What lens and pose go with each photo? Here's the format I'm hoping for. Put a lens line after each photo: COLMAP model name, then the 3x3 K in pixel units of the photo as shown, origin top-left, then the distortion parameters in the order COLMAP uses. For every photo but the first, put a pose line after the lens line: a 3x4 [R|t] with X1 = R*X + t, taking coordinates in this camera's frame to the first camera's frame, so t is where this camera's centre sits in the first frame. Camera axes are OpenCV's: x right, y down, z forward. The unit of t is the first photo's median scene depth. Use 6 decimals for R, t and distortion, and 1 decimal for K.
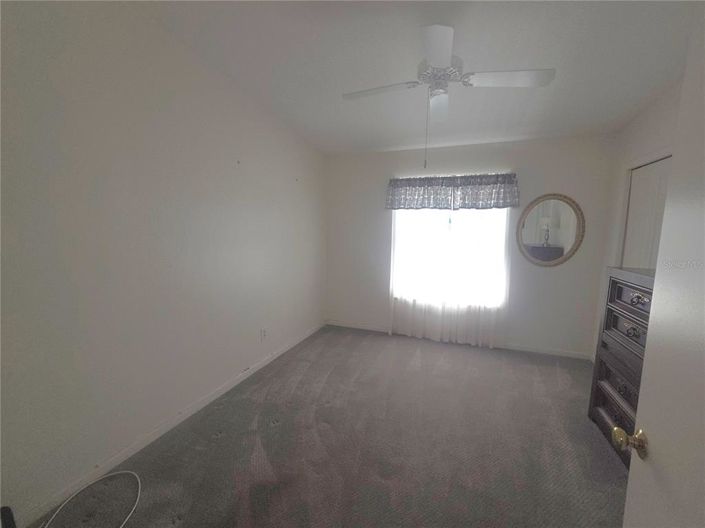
lens RADIAL K [[292.8, 0, 356.0], [0, 292.8, 262.4], [0, 0, 1]] dist [-0.009322, 0.004007]
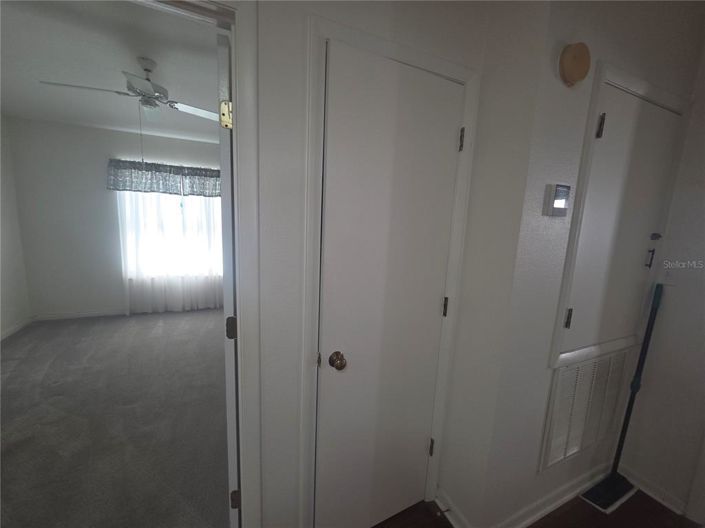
lens RADIAL K [[292.8, 0, 354.7], [0, 292.8, 263.5], [0, 0, 1]] dist [-0.009322, 0.004007]
pose [[0.706601, -0.094619, 0.701257, -0.022311], [0.044936, 0.995019, 0.088977, 0.014631], [-0.706184, -0.031360, 0.707334, -0.302120]]
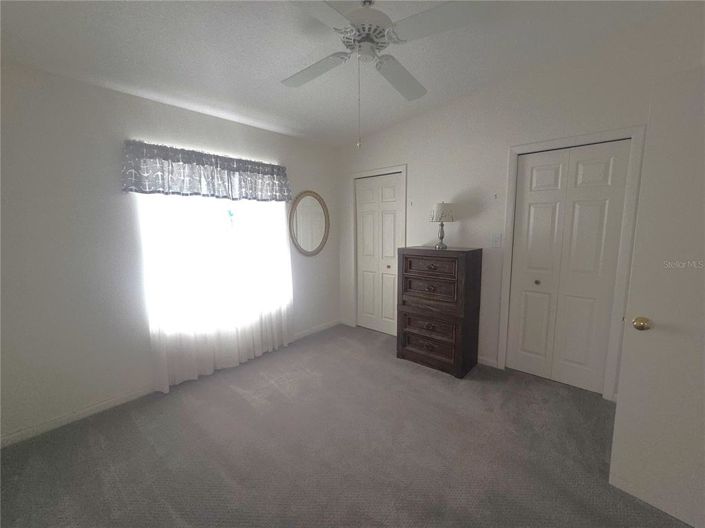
lens RADIAL K [[292.8, 0, 354.6], [0, 292.8, 265.0], [0, 0, 1]] dist [-0.009322, 0.004007]
pose [[0.357599, -0.143543, 0.922778, -0.315881], [0.122387, 0.986798, 0.106074, -0.047982], [-0.925821, 0.075004, 0.370446, 0.411821]]
